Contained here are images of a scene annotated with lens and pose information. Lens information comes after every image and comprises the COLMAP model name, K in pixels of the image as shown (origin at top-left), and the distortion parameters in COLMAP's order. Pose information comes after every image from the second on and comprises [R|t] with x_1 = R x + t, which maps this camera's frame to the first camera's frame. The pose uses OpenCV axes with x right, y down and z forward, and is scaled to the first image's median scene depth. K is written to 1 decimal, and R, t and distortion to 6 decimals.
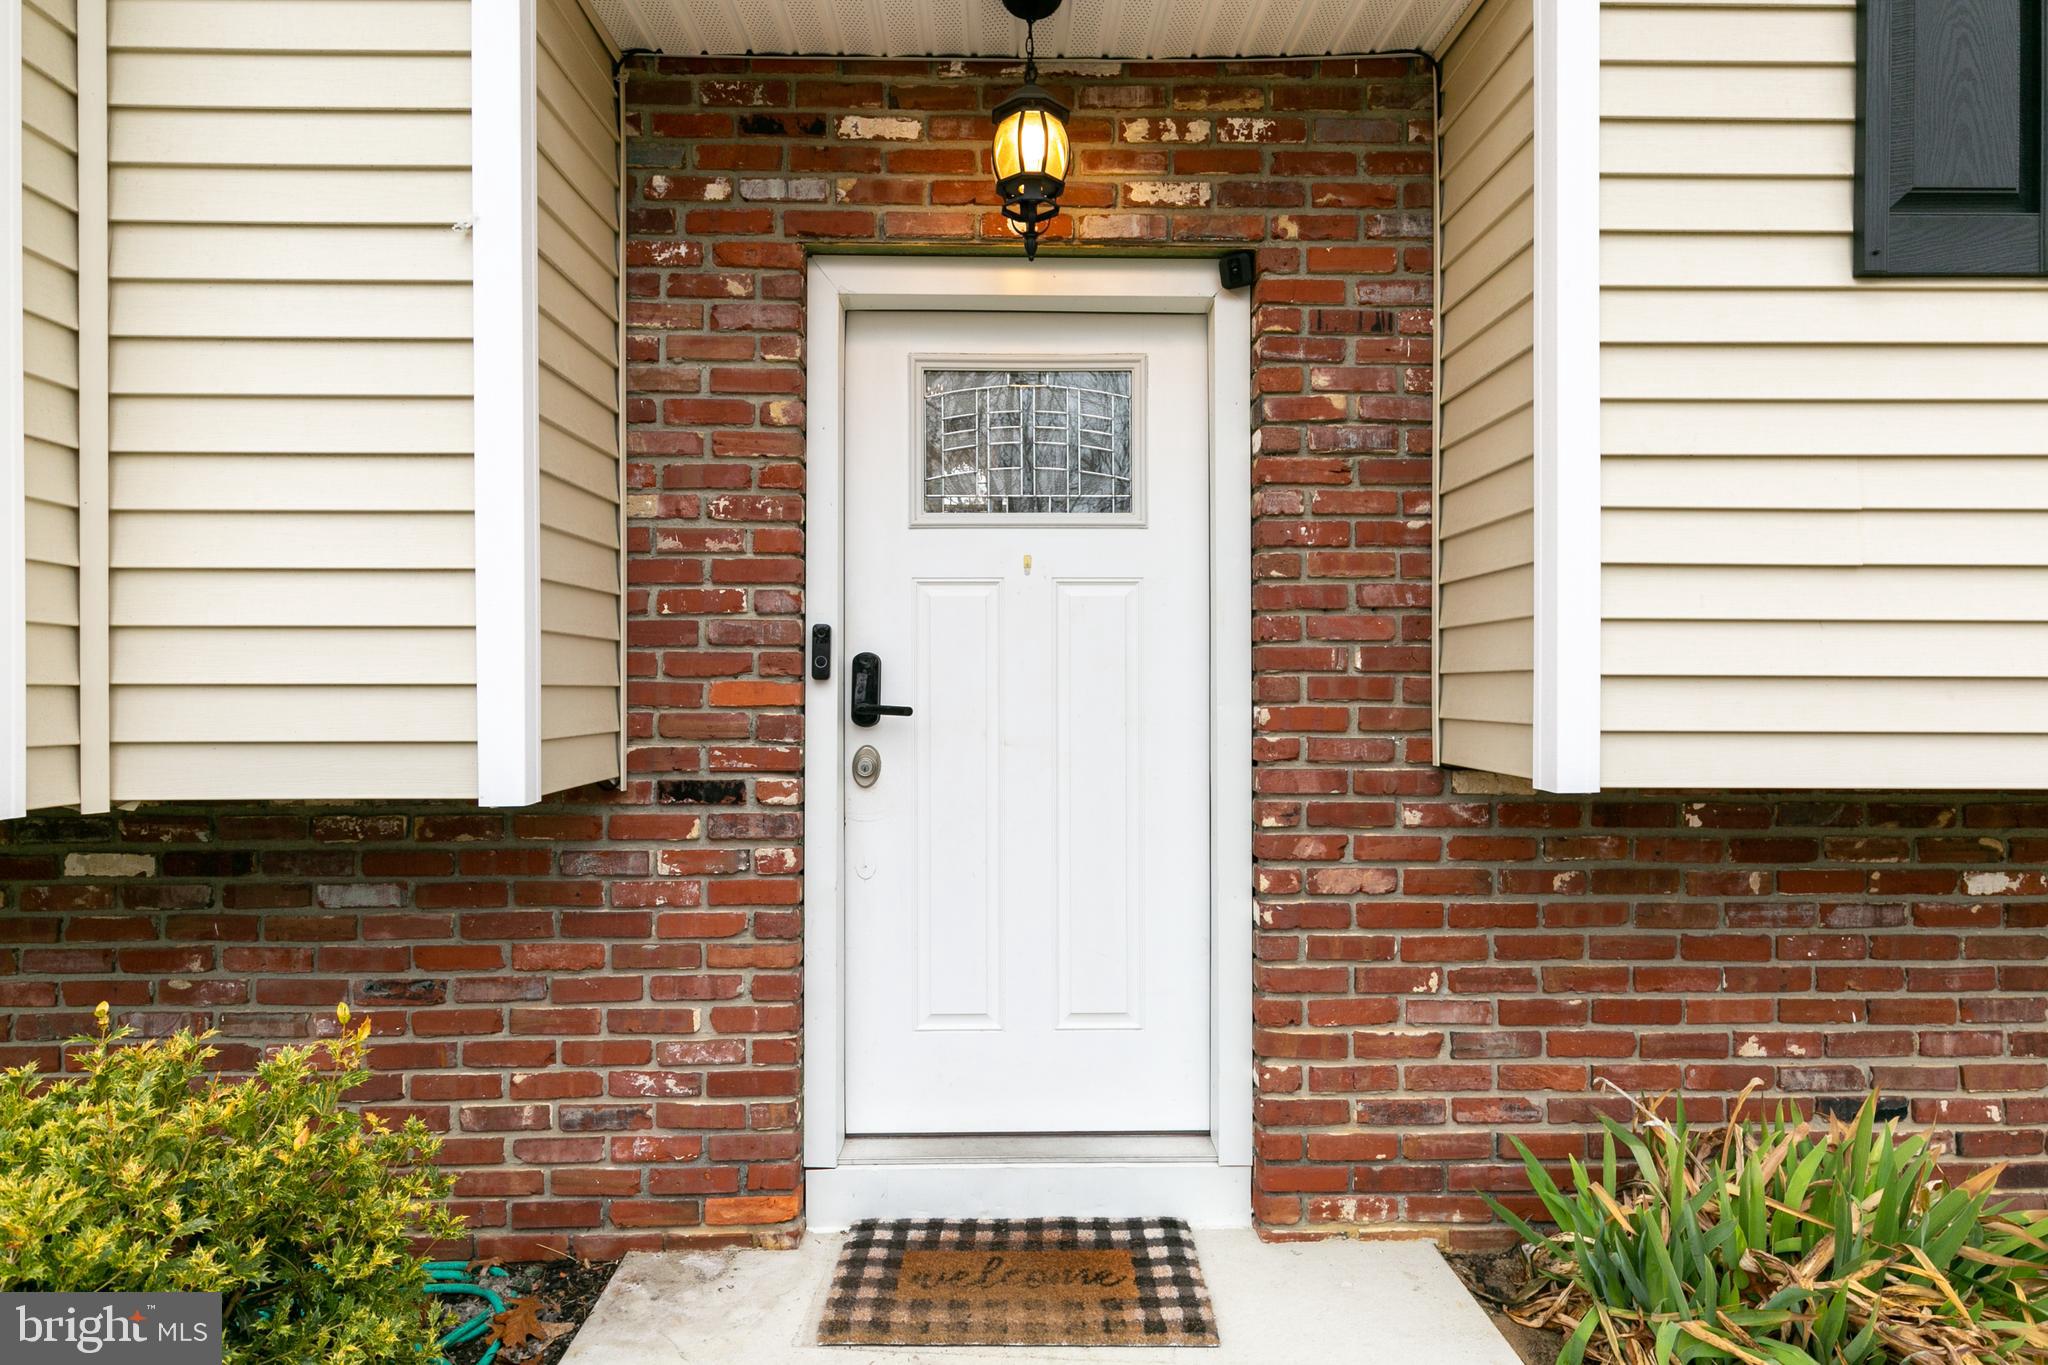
lens RADIAL K [[1117.8, 0, 1031.5], [0, 1117.8, 679.2], [0, 0, 1]] dist [0.000221, -0.004284]
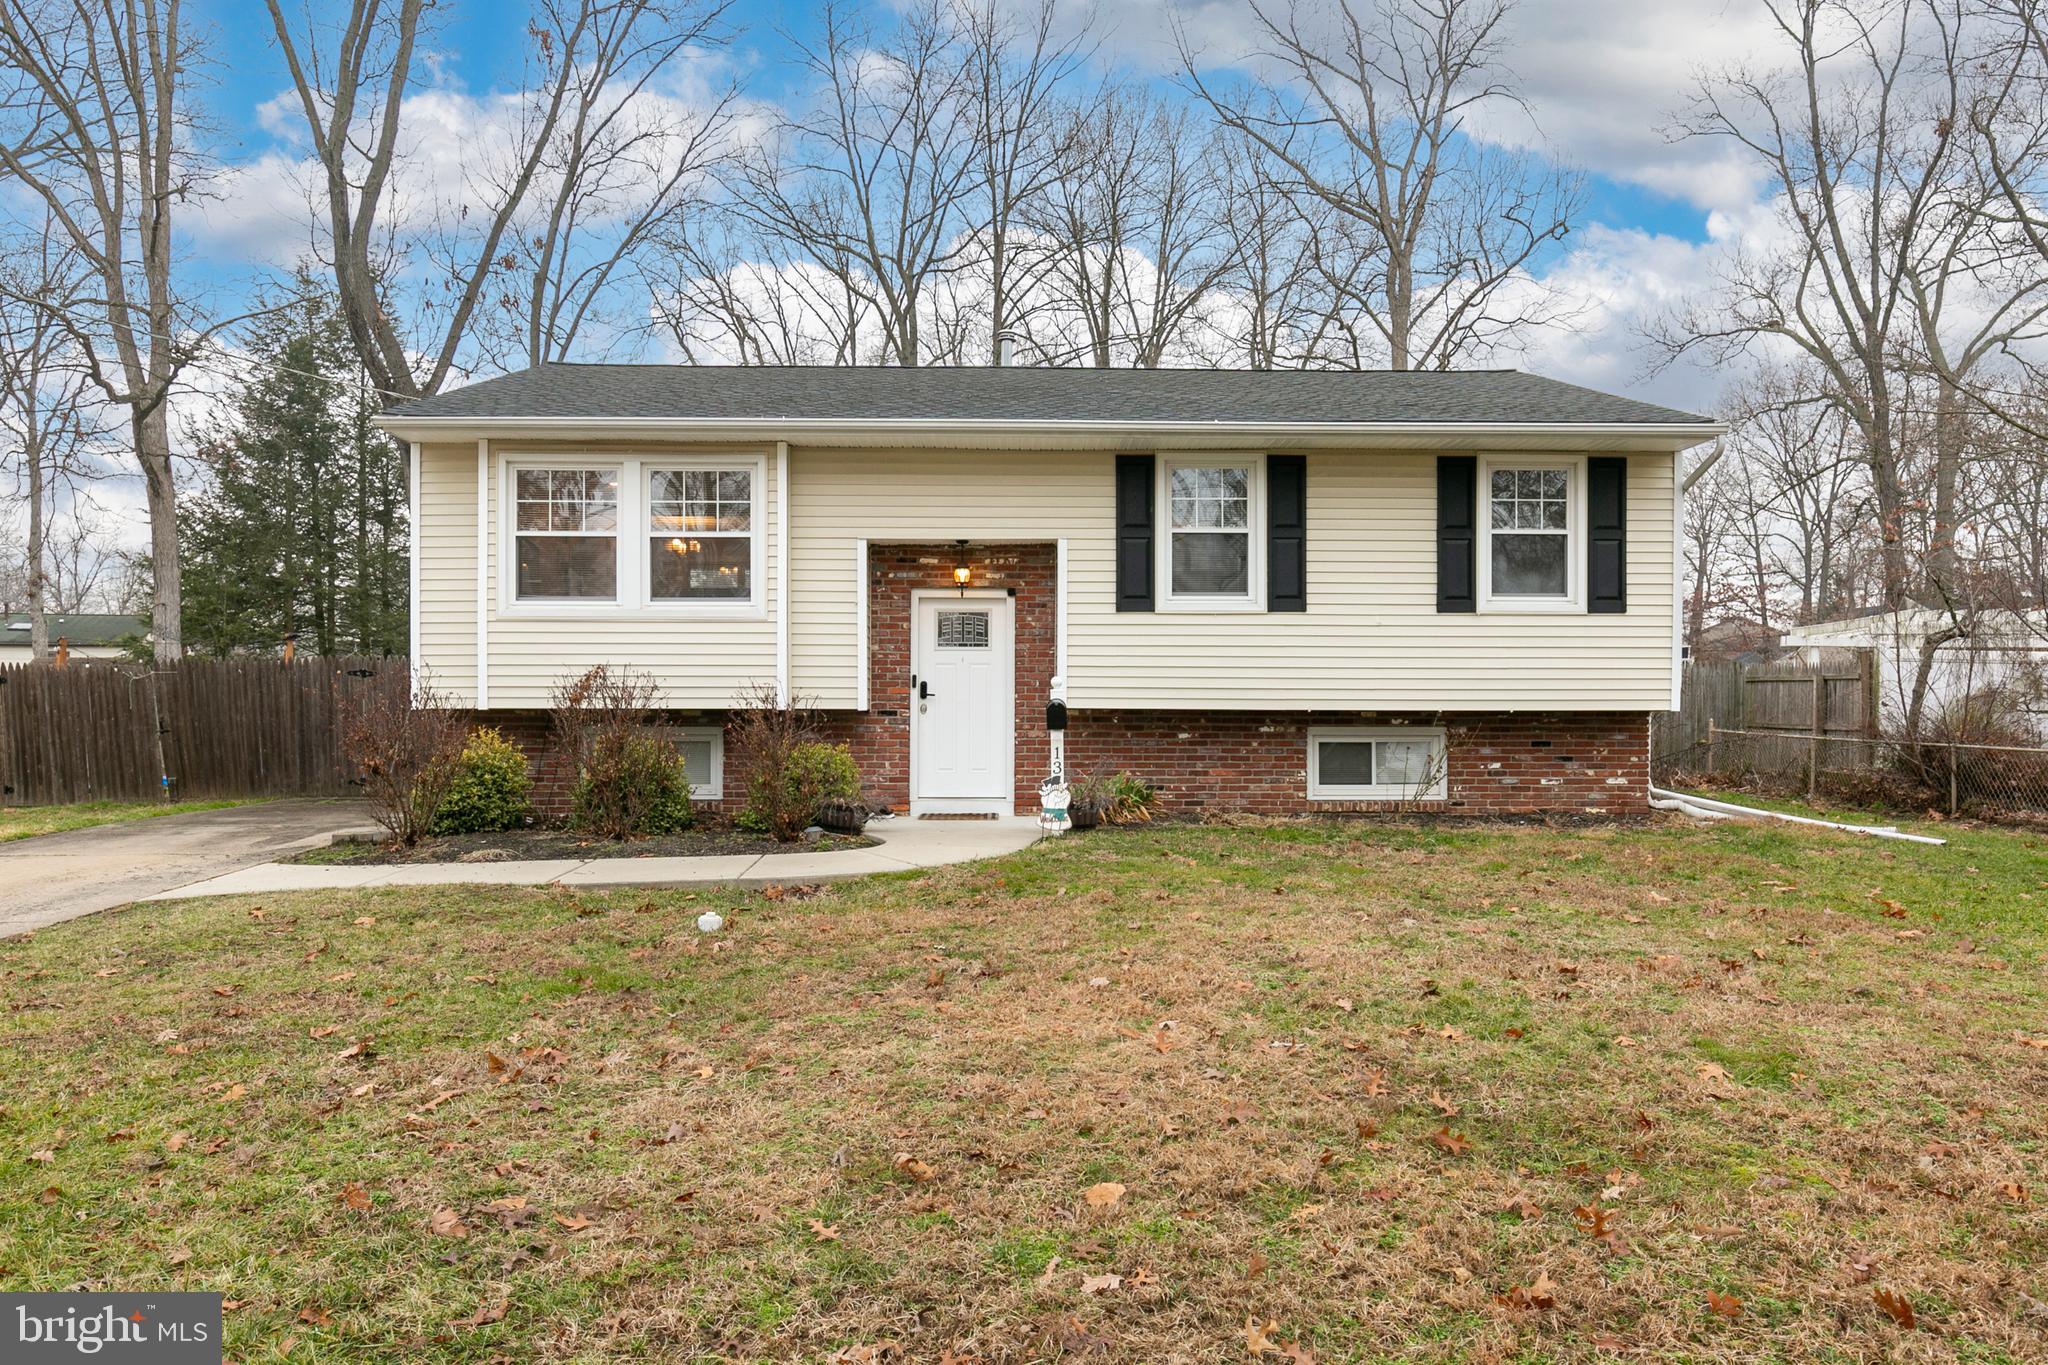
lens RADIAL K [[1302.1, 0, 1019.3], [0, 1302.1, 686.6], [0, 0, 1]] dist [-0.000773, -0.000004]
pose [[0.999808, 0.004577, -0.019056, 0.315735], [-0.004653, 0.999981, -0.003951, 0.015565], [0.019038, 0.004039, 0.999811, -4.049358]]
